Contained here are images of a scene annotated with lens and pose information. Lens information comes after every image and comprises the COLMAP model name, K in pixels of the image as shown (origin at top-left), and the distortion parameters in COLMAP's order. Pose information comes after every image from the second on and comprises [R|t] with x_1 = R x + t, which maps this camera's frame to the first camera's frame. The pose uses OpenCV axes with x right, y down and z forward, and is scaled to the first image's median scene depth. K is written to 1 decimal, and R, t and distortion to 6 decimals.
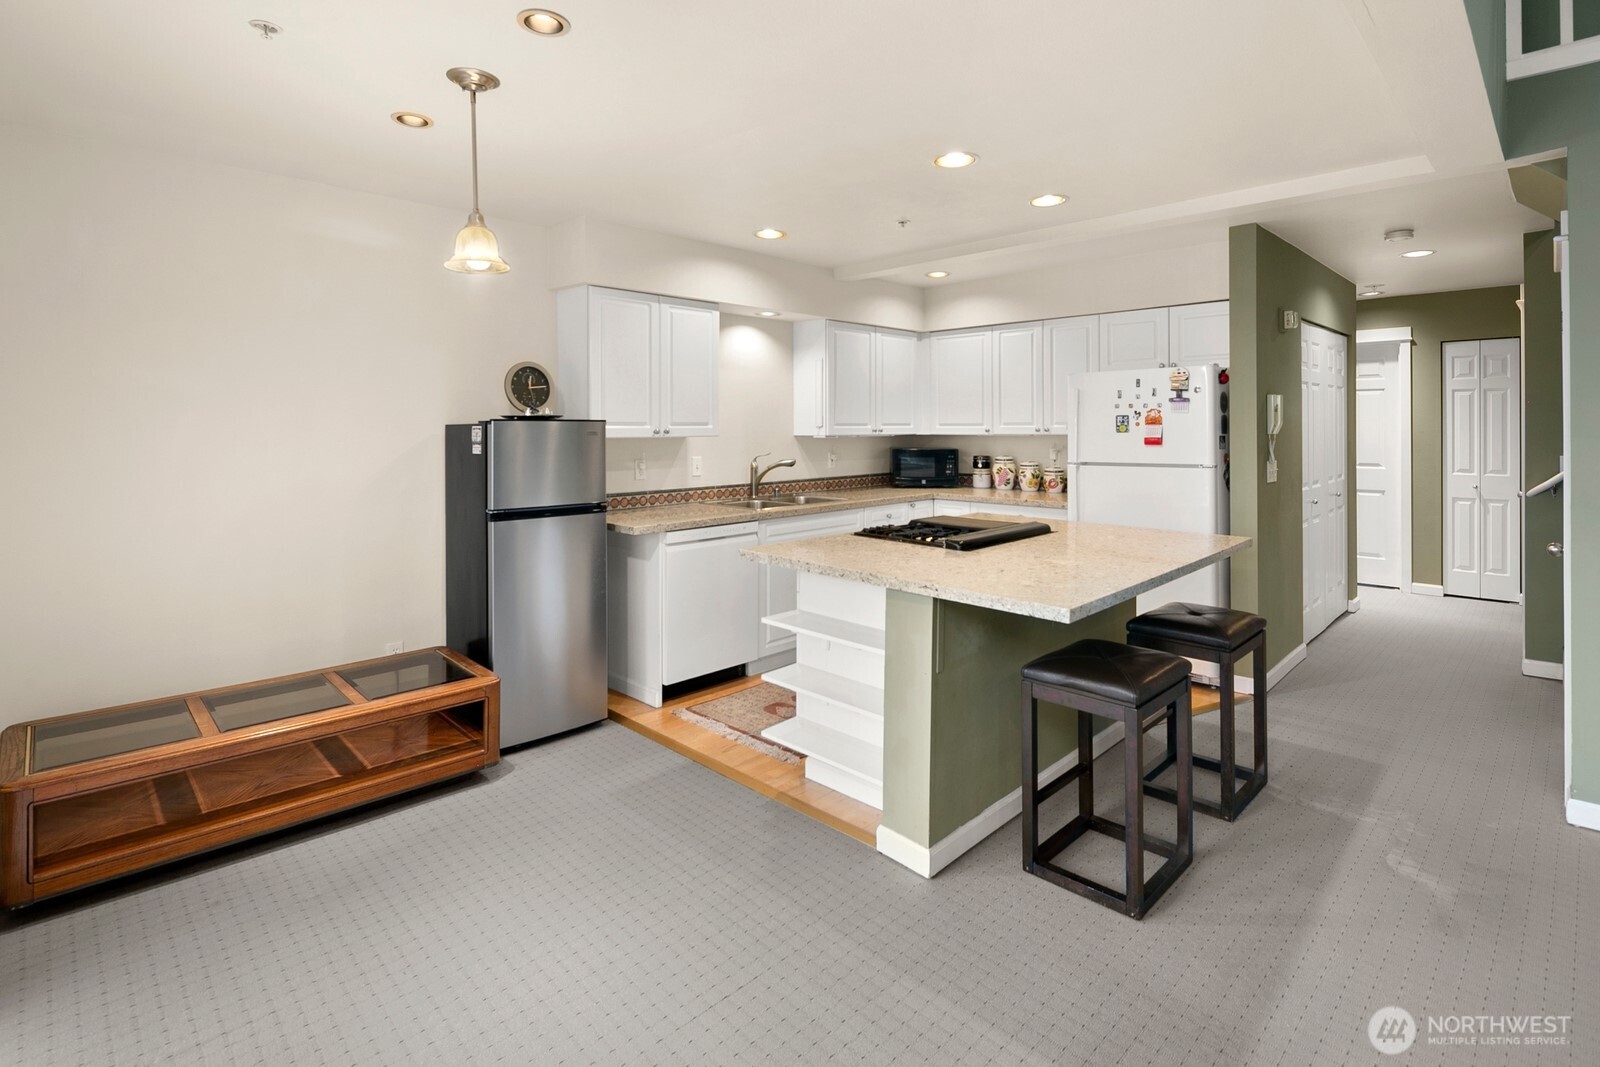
lens RADIAL K [[781.9, 0, 795.5], [0, 781.9, 418.1], [0, 0, 1]] dist [-0.001991, -0.000454]
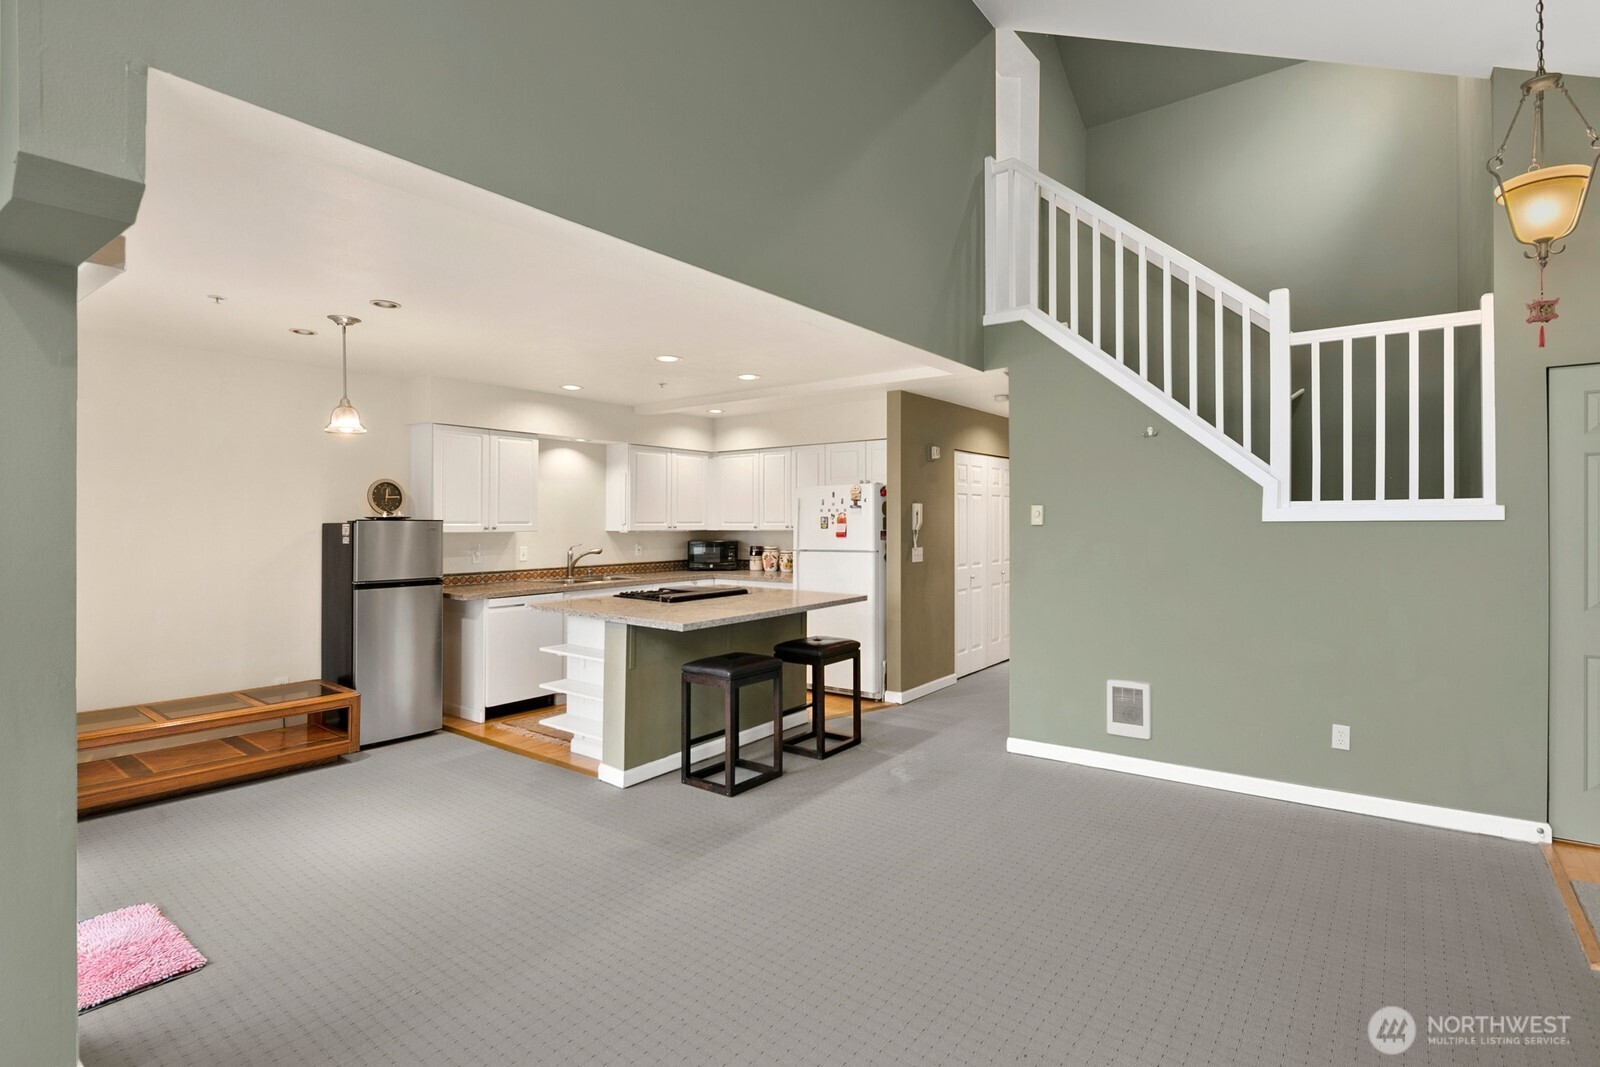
lens RADIAL K [[775.9, 0, 803.1], [0, 775.9, 502.2], [0, 0, 1]] dist [0.000370, -0.000504]
pose [[0.990408, 0.004564, 0.138096, 0.191693], [-0.002516, 0.999884, -0.015001, -0.009413], [-0.138149, 0.014510, 0.990305, -0.446525]]
